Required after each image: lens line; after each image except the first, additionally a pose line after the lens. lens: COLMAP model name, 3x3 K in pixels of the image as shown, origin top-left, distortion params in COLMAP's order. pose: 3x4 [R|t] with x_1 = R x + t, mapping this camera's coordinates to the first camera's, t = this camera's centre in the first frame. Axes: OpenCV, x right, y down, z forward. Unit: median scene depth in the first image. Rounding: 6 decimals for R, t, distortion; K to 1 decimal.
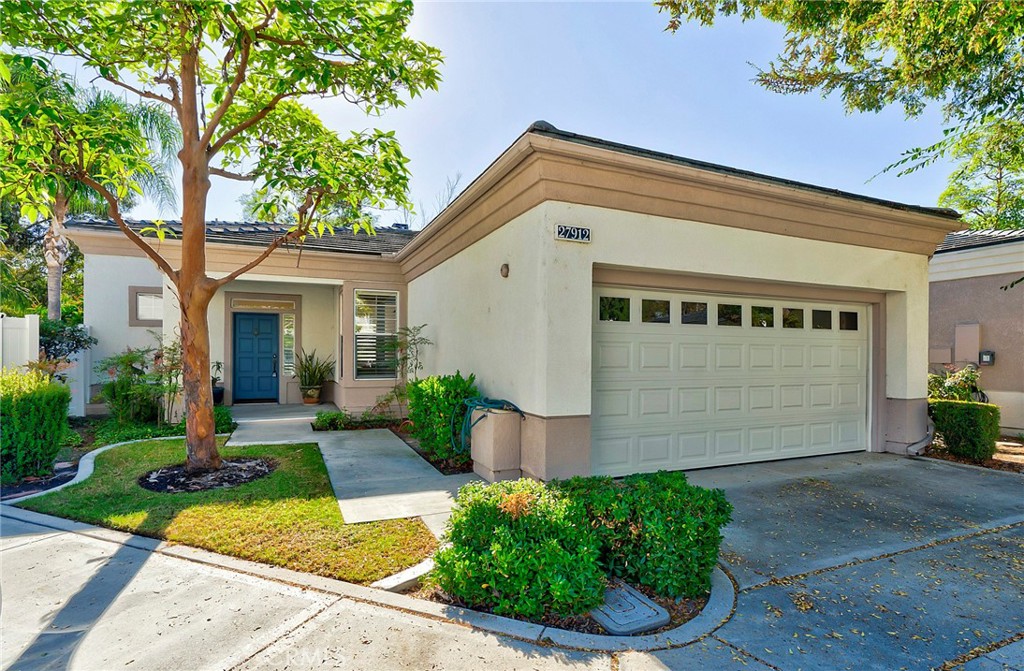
lens RADIAL K [[519.1, 0, 526.7], [0, 519.1, 343.9], [0, 0, 1]] dist [-0.004935, -0.000524]
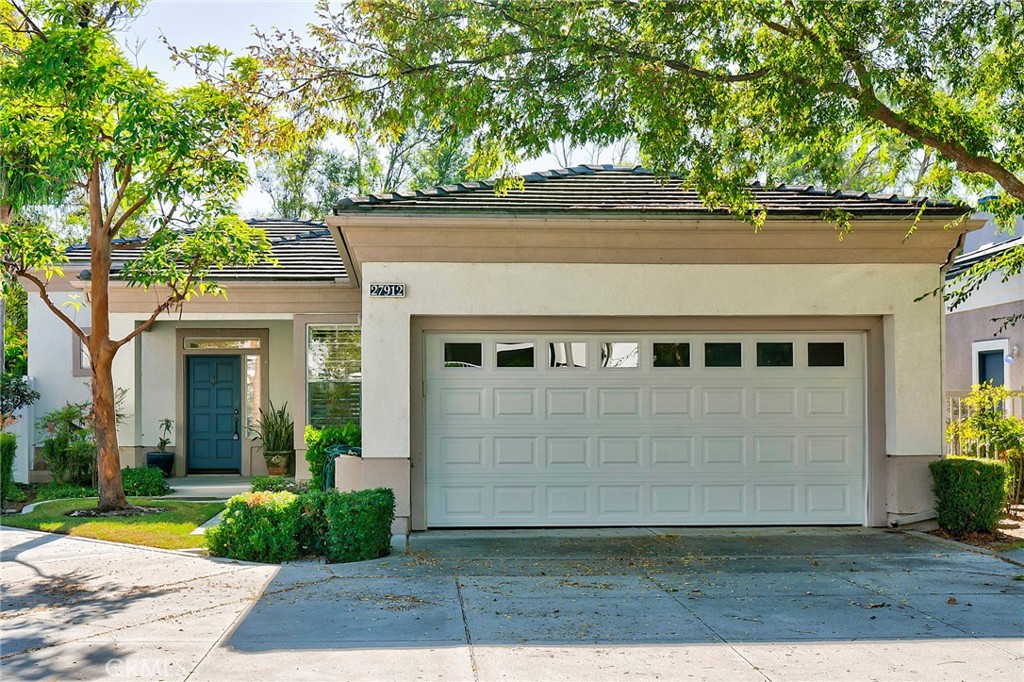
lens RADIAL K [[1318.6, 0, 512.0], [0, 1318.6, 341.0], [0, 0, 1]] dist [0.005496, -0.001322]
pose [[0.935079, -0.029679, -0.353194, 0.781756], [0.016852, 0.999084, -0.039338, 0.004254], [0.354038, 0.030832, 0.934723, -0.891613]]
